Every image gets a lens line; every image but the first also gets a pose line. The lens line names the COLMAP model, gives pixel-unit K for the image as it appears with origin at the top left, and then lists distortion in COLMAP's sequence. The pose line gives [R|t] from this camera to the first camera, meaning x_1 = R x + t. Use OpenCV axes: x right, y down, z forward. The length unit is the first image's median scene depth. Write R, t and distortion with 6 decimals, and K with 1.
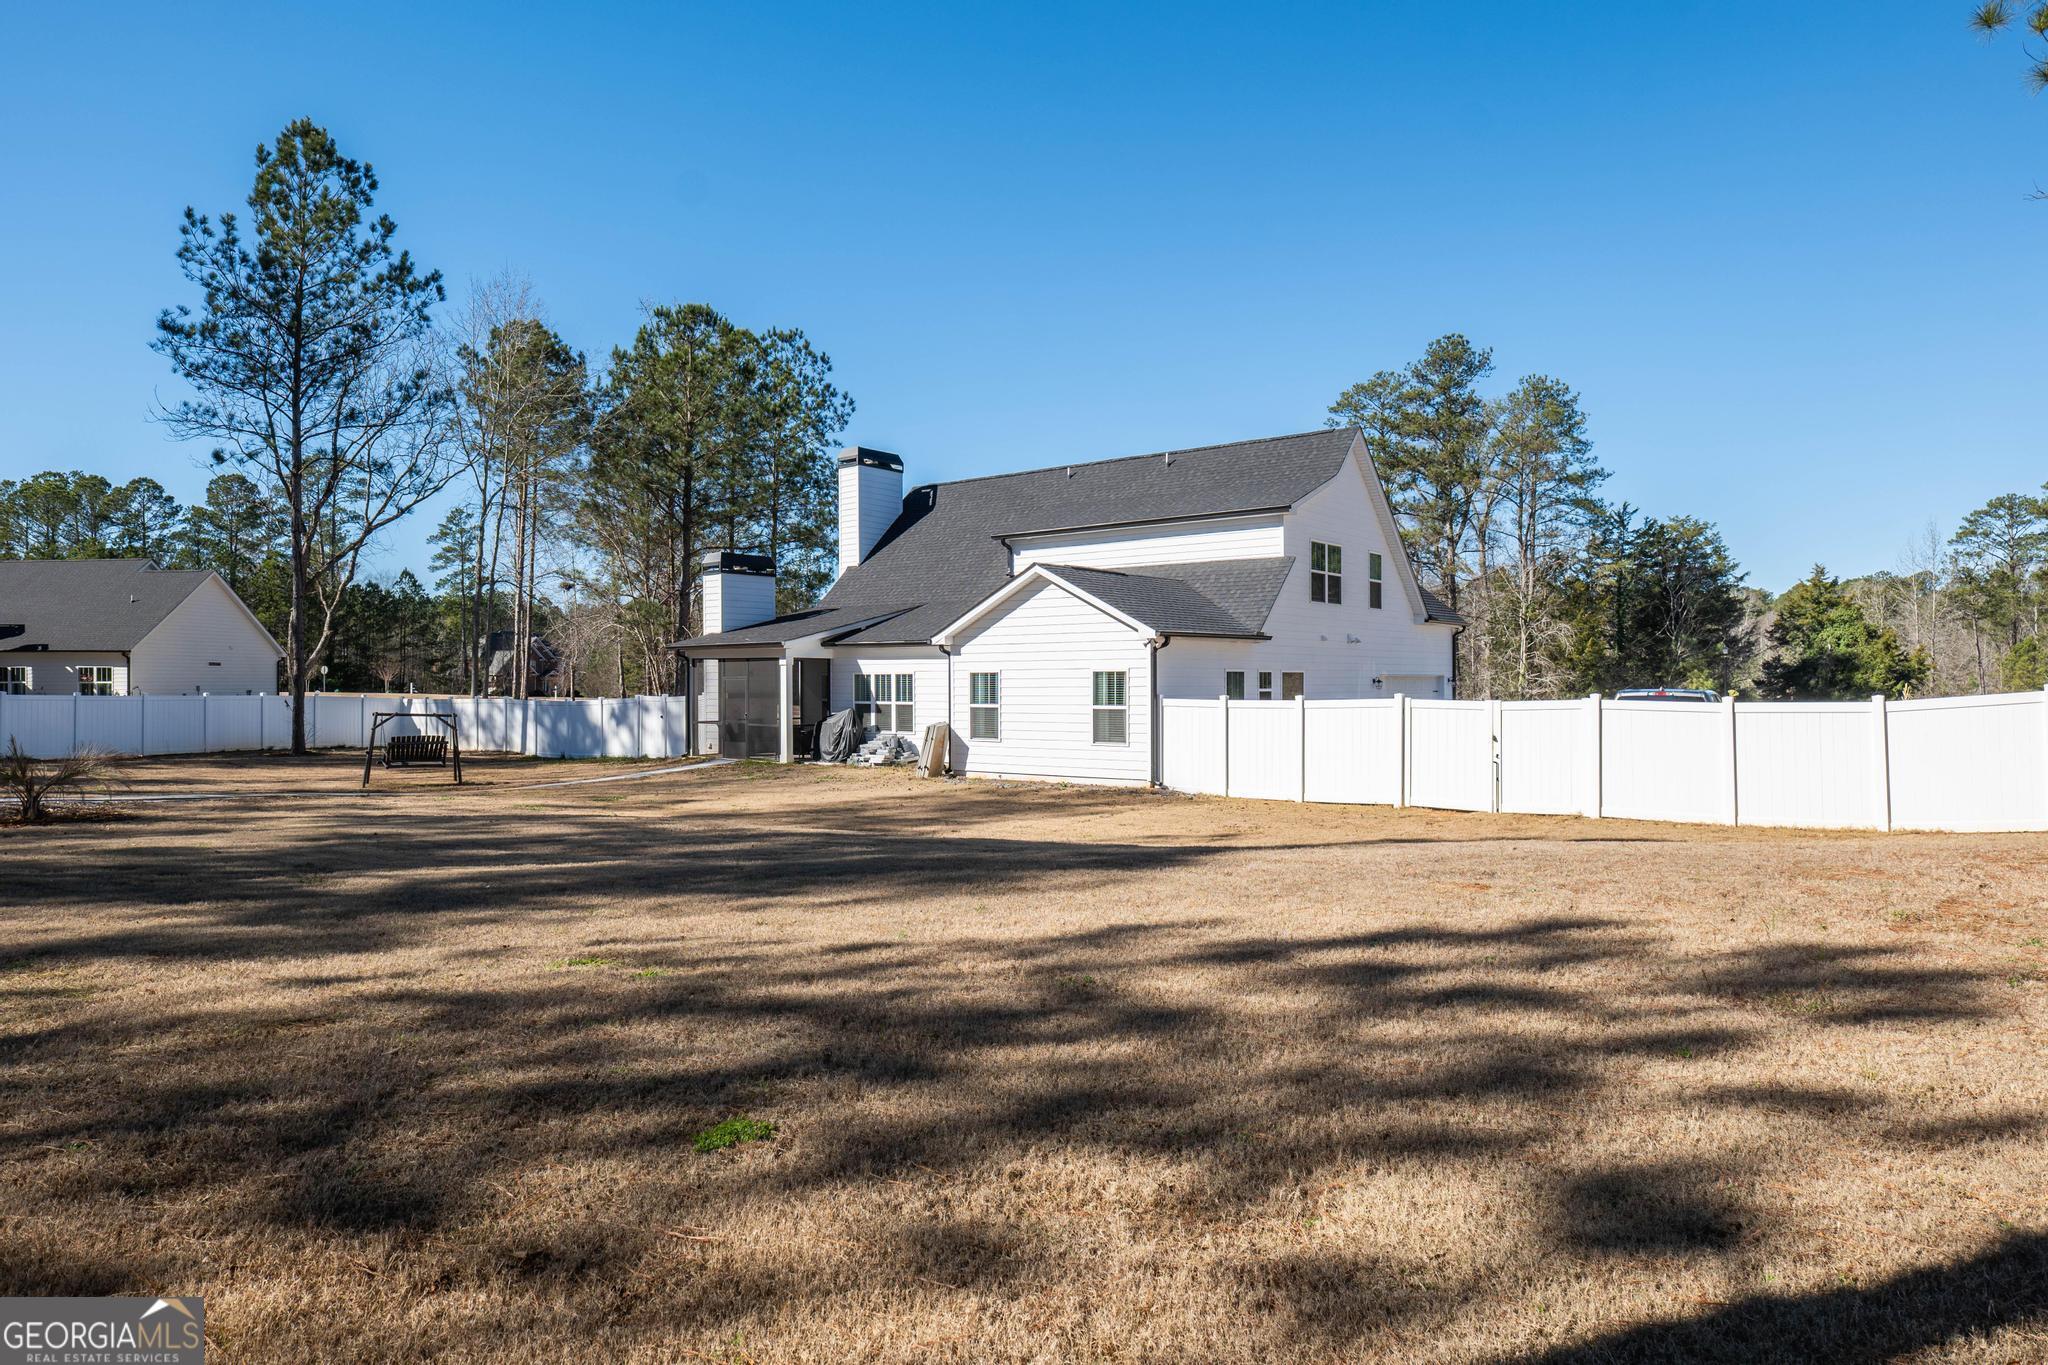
lens RADIAL K [[1241.2, 0, 1024.0], [0, 1241.2, 682.5], [0, 0, 1]] dist [-0.032787, 0.022839]
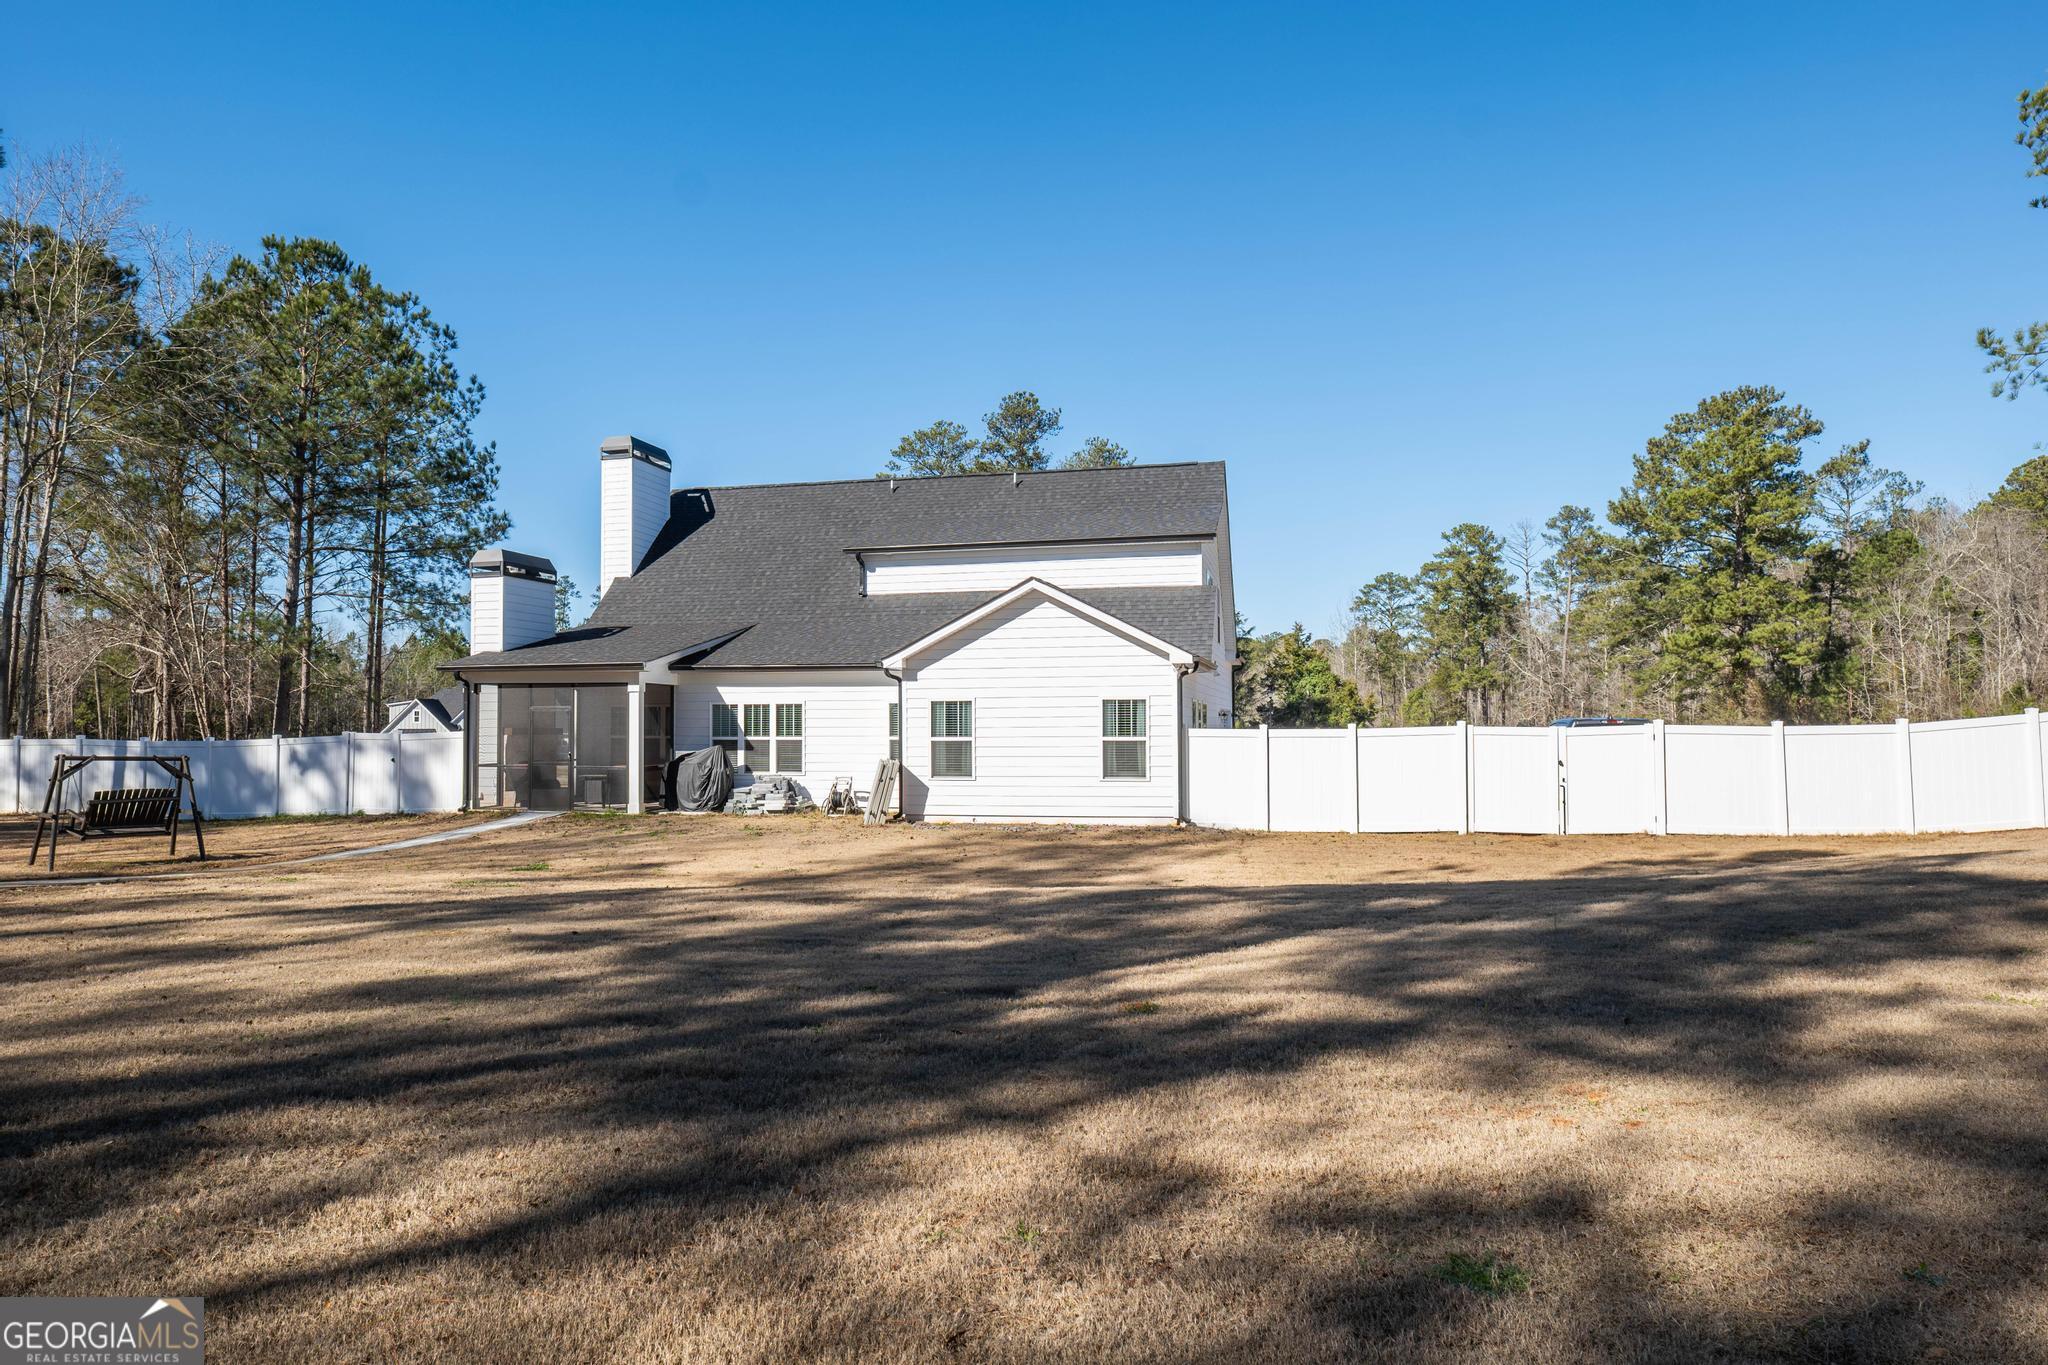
lens RADIAL K [[1241.2, 0, 1024.0], [0, 1241.2, 682.5], [0, 0, 1]] dist [-0.032787, 0.022839]
pose [[0.900561, 0.014263, 0.434497, -0.309165], [0.001435, 0.999359, -0.035780, 0.008838], [-0.434728, 0.032845, 0.899962, 0.164754]]
